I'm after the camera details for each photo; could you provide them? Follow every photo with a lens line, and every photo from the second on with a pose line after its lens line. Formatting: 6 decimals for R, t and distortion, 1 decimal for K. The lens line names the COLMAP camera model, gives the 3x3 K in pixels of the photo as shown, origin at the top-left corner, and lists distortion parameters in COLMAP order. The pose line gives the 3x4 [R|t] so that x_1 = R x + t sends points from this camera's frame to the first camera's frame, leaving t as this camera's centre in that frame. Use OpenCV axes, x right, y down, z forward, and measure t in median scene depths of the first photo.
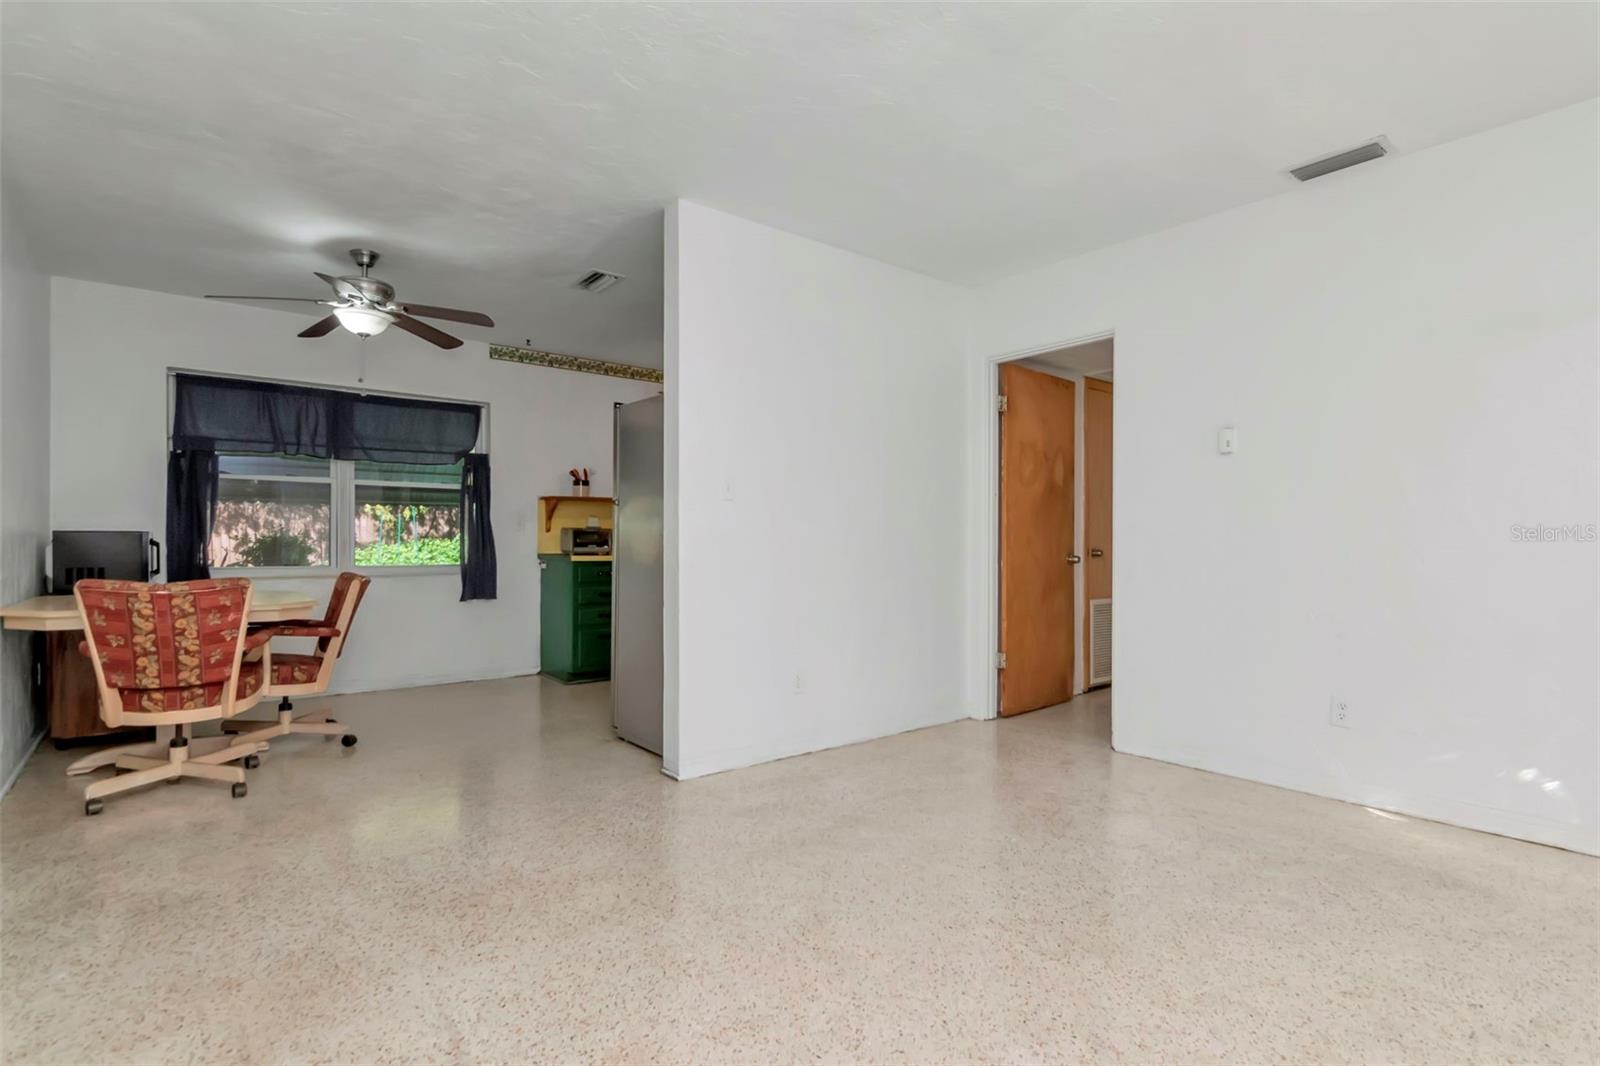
lens RADIAL K [[780.5, 0, 800.0], [0, 780.5, 533.0], [0, 0, 1]] dist [-0.003457, -0.004940]
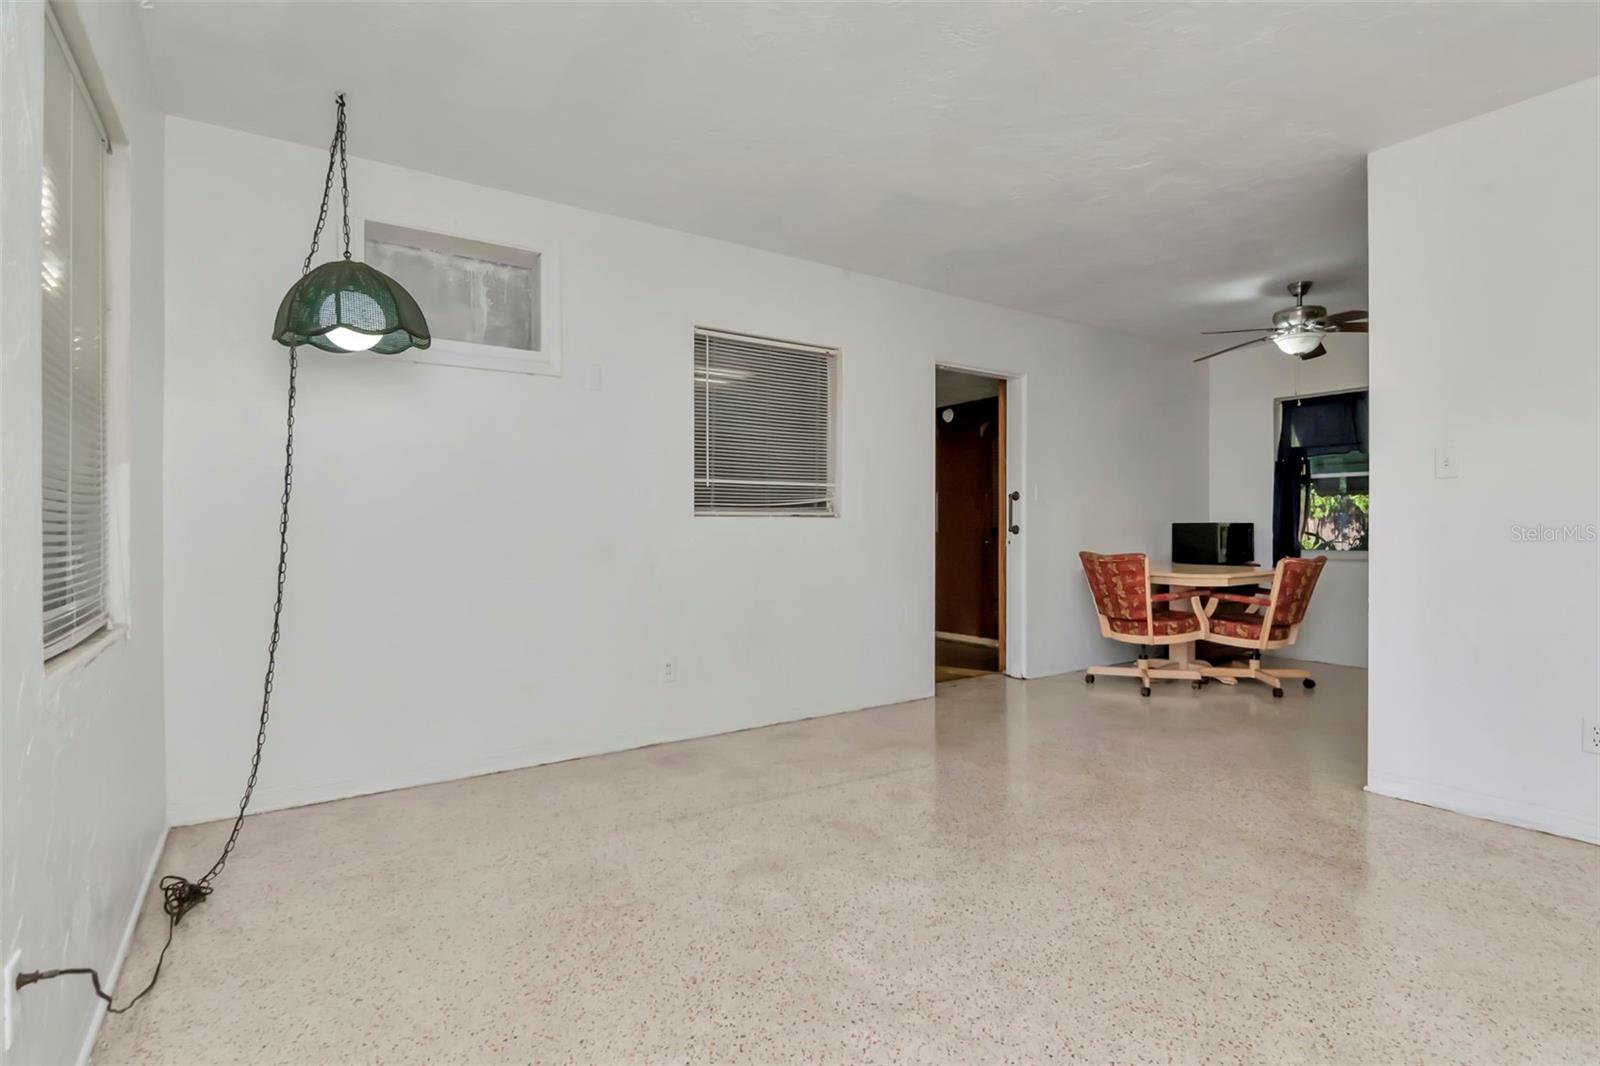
lens RADIAL K [[754.8, 0, 816.8], [0, 754.8, 535.4], [0, 0, 1]] dist [0.001113, -0.007421]
pose [[-0.048371, 0.007381, -0.998802, 0.794594], [0.013806, 0.999882, 0.006721, 0.002283], [0.998734, -0.013464, -0.048467, 0.420107]]
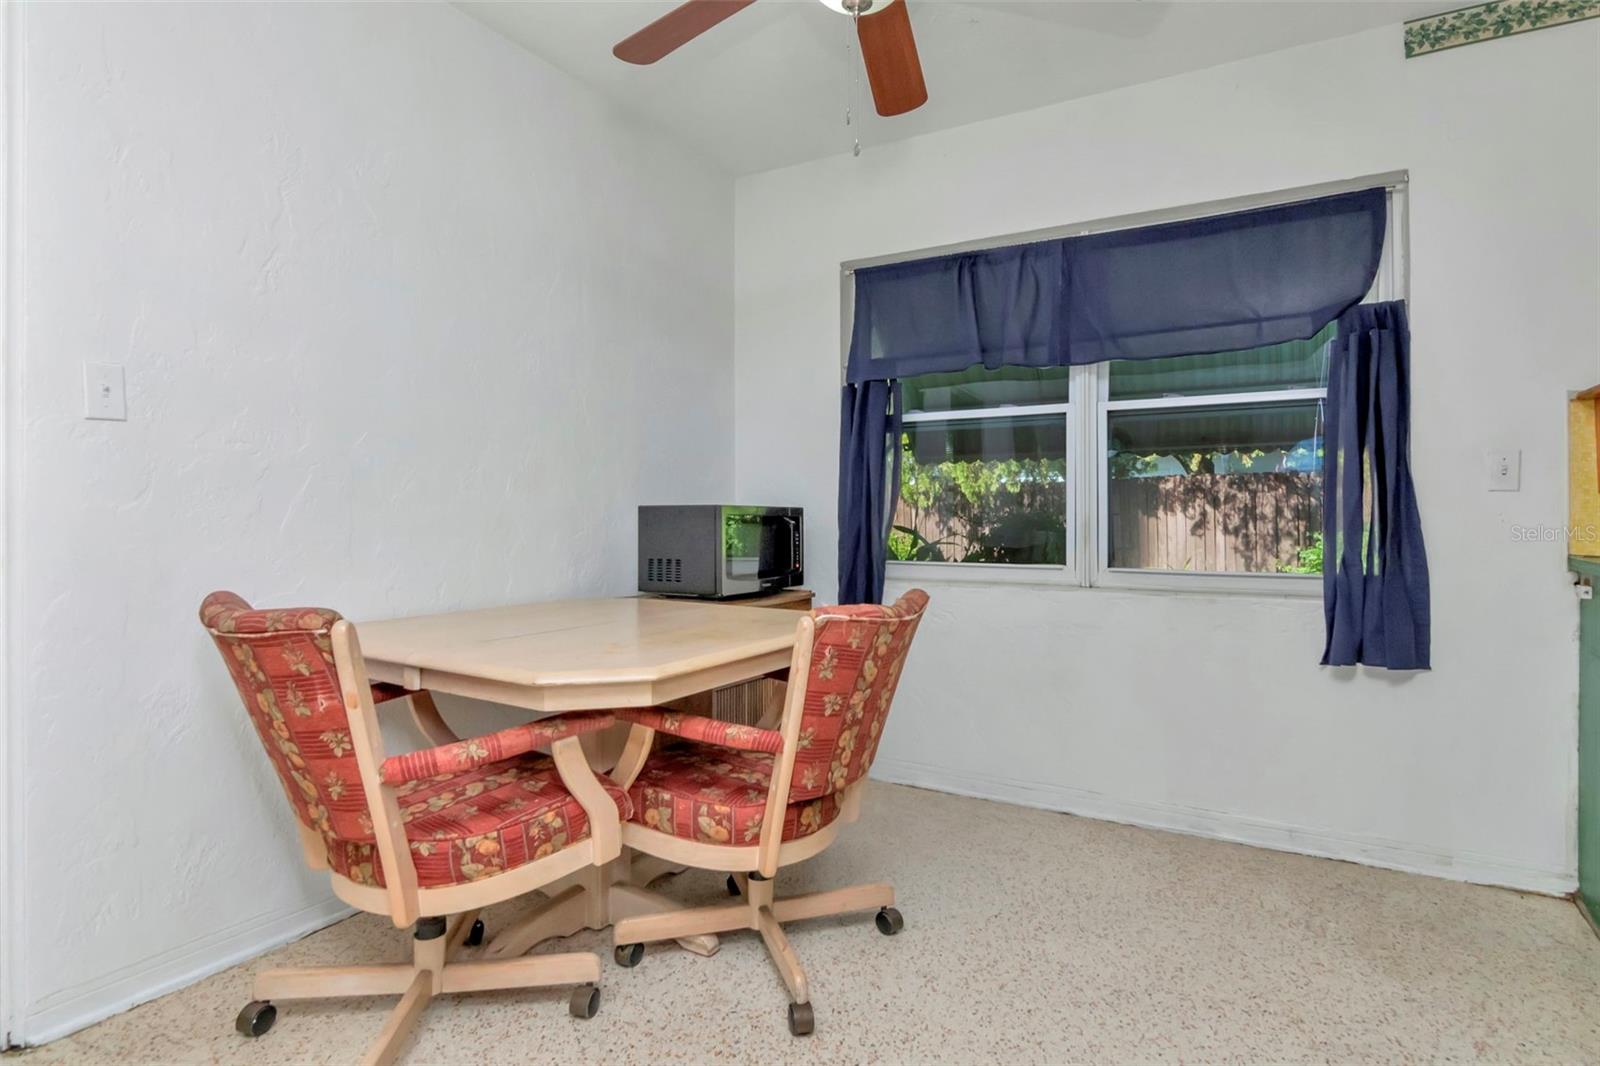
lens RADIAL K [[856.4, 0, 790.6], [0, 856.4, 525.2], [0, 0, 1]] dist [-0.002669, -0.000777]
pose [[0.373653, 0.004056, -0.927560, -0.213889], [0.009512, 0.999921, 0.008204, 0.012047], [0.927520, -0.011888, 0.373585, 1.037252]]
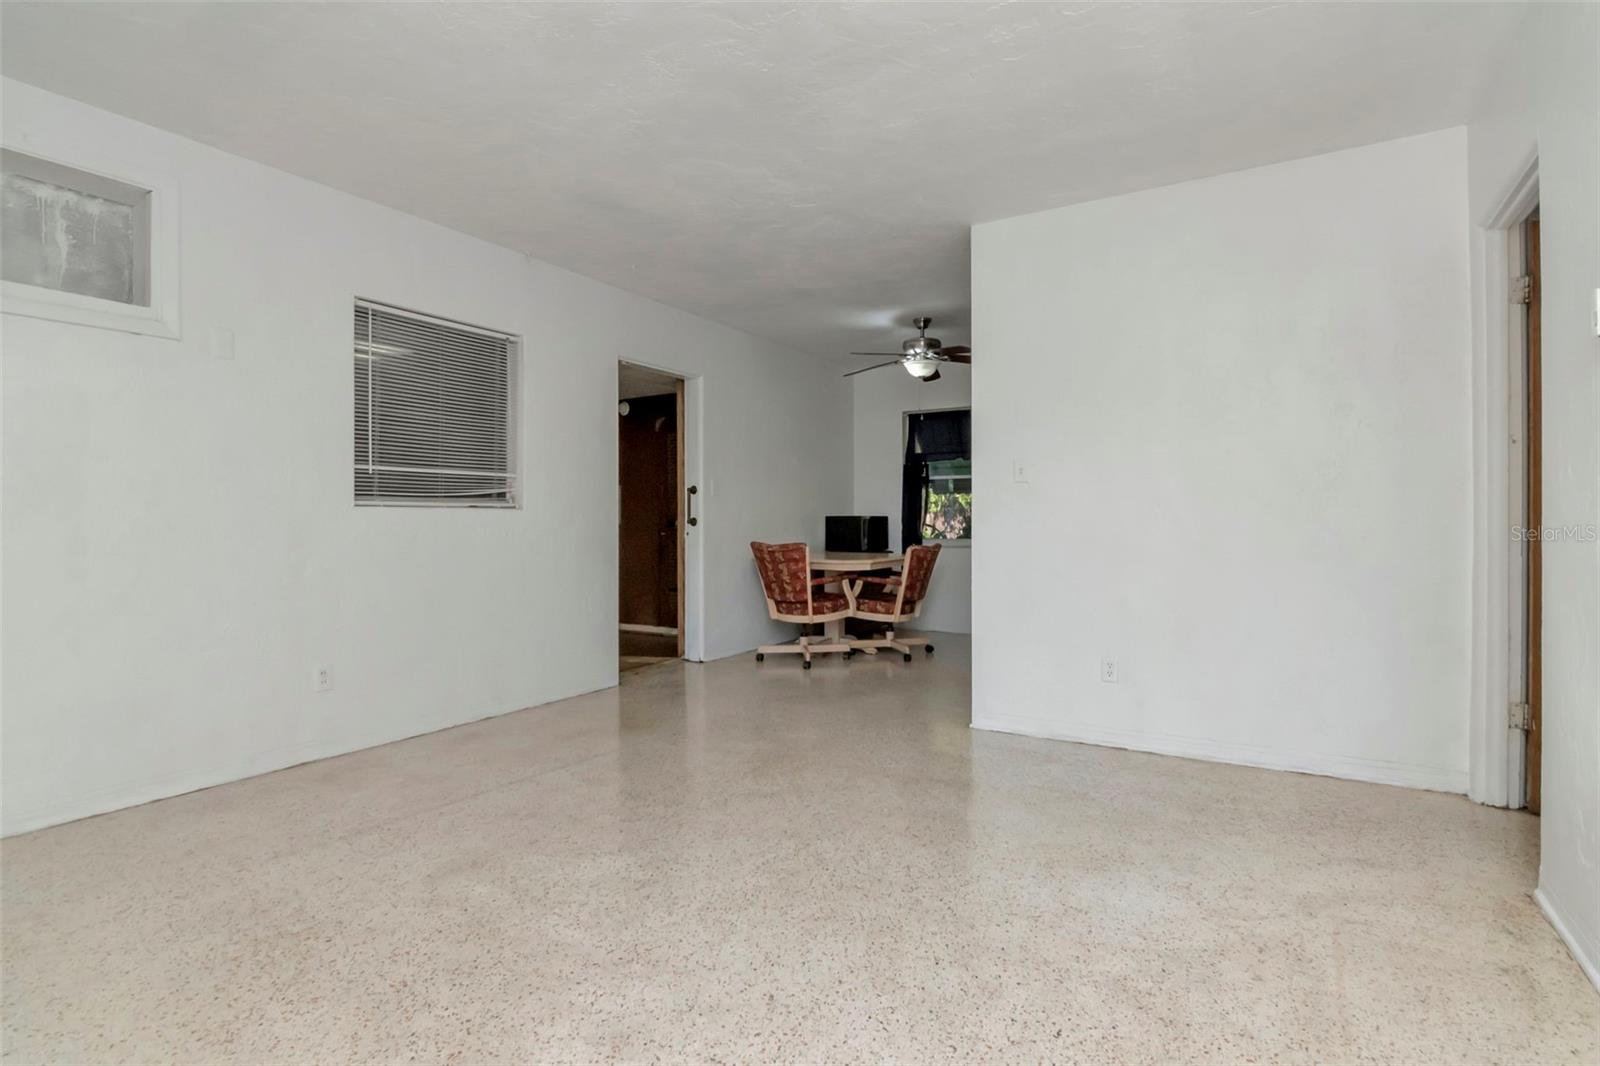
lens RADIAL K [[753.8, 0, 794.6], [0, 753.8, 528.1], [0, 0, 1]] dist [-0.016920, -0.001107]
pose [[0.352078, 0.007703, -0.935939, 0.839734], [0.011624, 0.999853, 0.012602, 0.002448], [0.935899, -0.015317, 0.351936, 0.379573]]
